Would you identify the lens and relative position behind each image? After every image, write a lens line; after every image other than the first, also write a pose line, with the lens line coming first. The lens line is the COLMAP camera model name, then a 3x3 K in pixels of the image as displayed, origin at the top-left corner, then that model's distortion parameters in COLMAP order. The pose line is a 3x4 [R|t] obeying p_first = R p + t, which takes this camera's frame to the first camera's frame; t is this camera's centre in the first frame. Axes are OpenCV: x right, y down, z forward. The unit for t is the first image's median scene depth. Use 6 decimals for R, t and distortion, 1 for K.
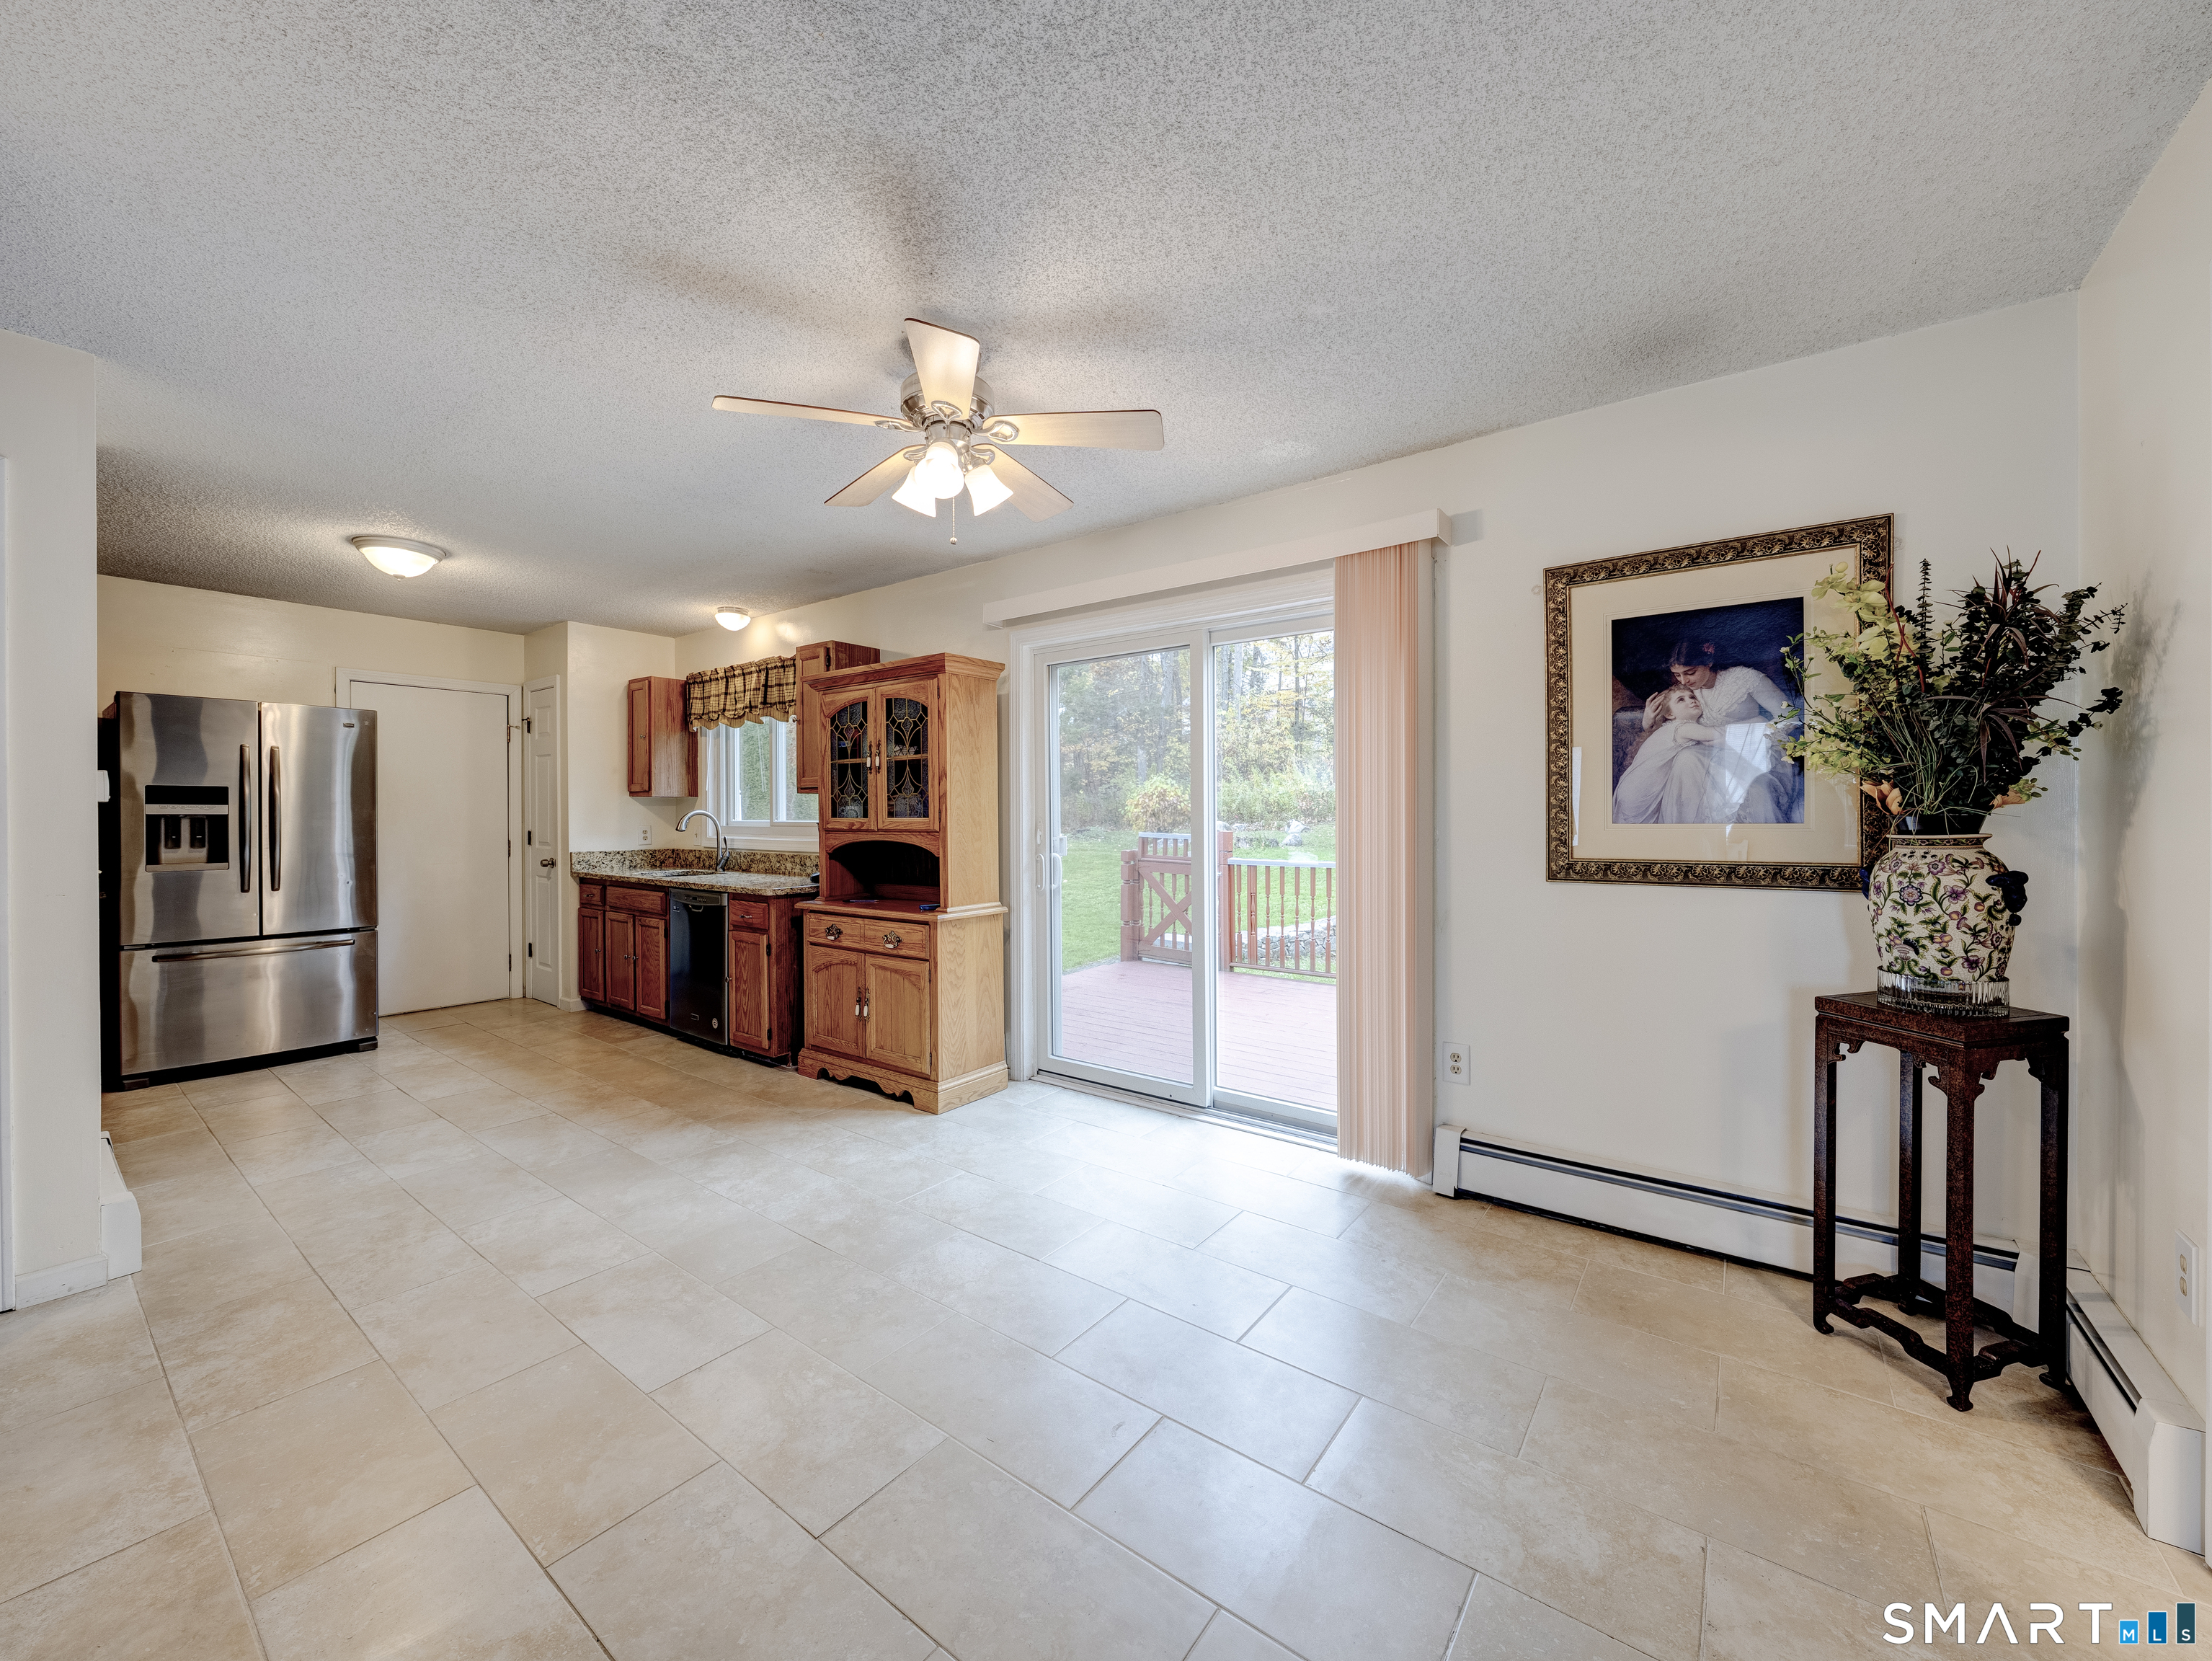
lens RADIAL K [[867.8, 0, 1104.7], [0, 867.8, 823.5], [0, 0, 1]] dist [-0.003805, 0.000236]
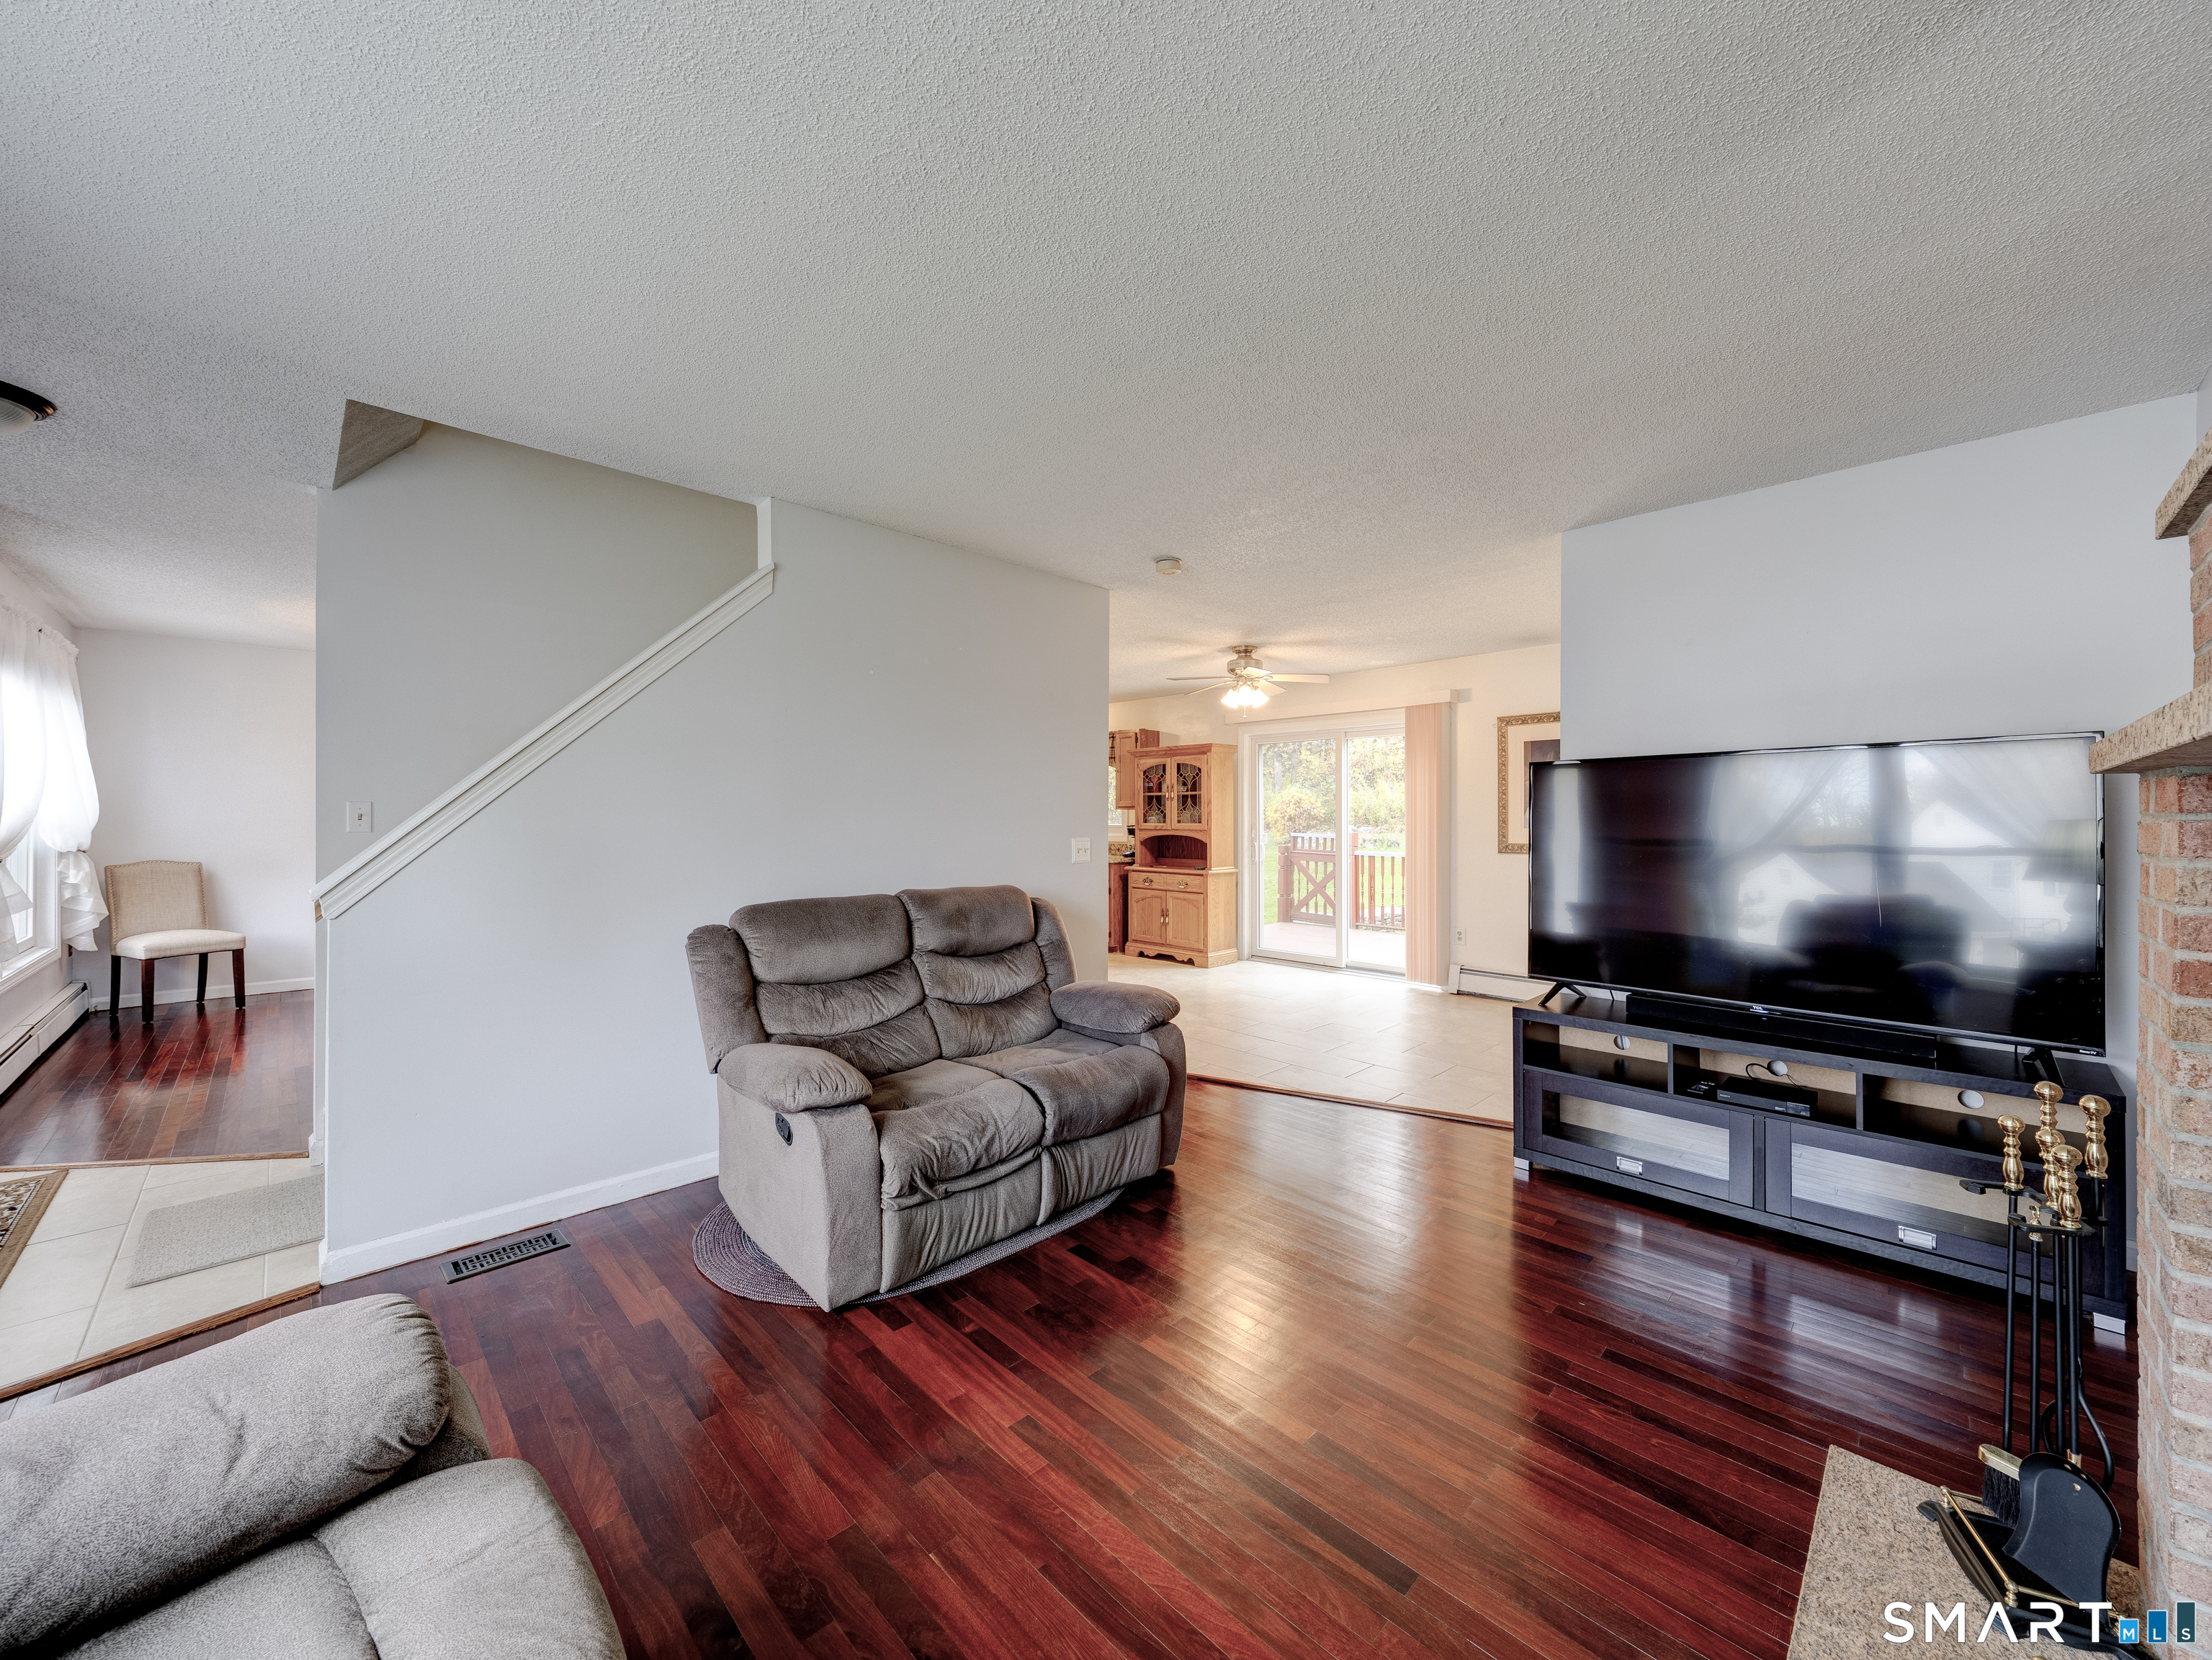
lens RADIAL K [[843.7, 0, 1108.9], [0, 843.7, 823.8], [0, 0, 1]] dist [-0.006354, -0.000293]
pose [[0.989760, 0.005404, -0.142641, -0.124936], [-0.005699, 0.999982, -0.001662, -0.001575], [0.142629, 0.002458, 0.989773, -0.891878]]
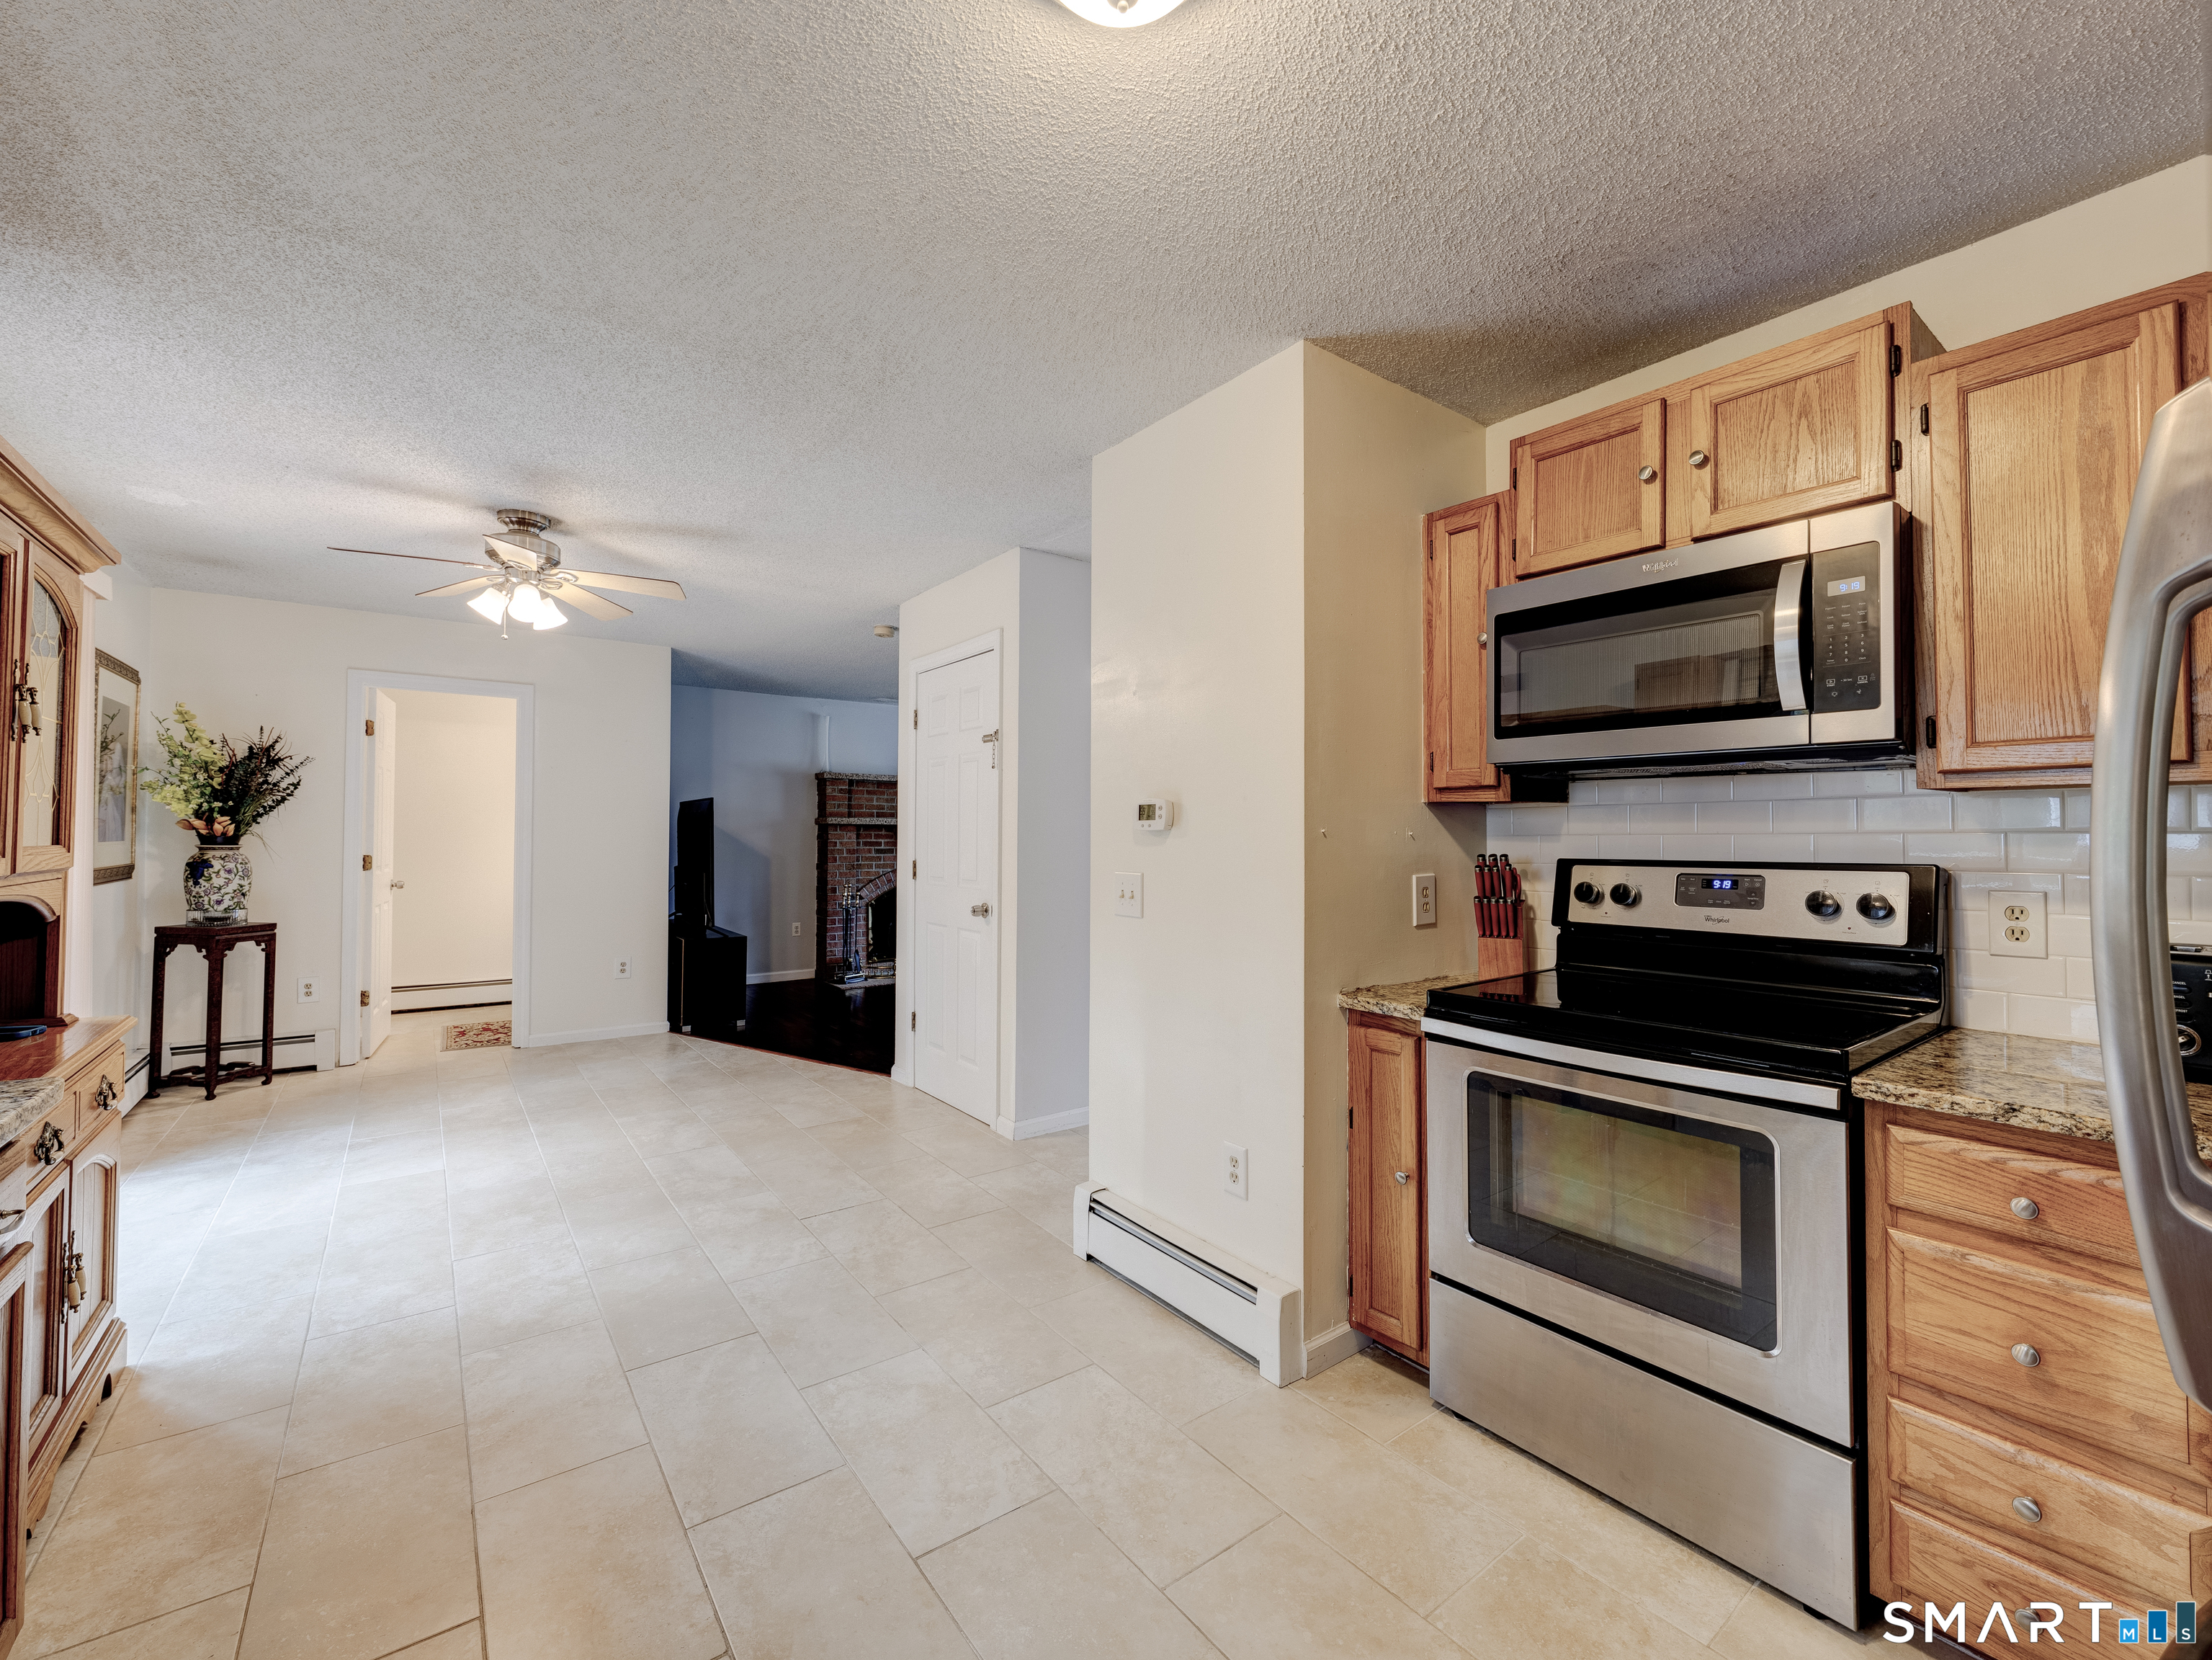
lens RADIAL K [[920.9, 0, 1106.0], [0, 920.9, 830.0], [0, 0, 1]] dist [-0.003380, -0.000403]
pose [[-0.962005, -0.006274, 0.272960, -0.861058], [-0.006476, 0.999979, 0.000162, -0.016755], [-0.272955, -0.001612, -0.962025, 1.240907]]
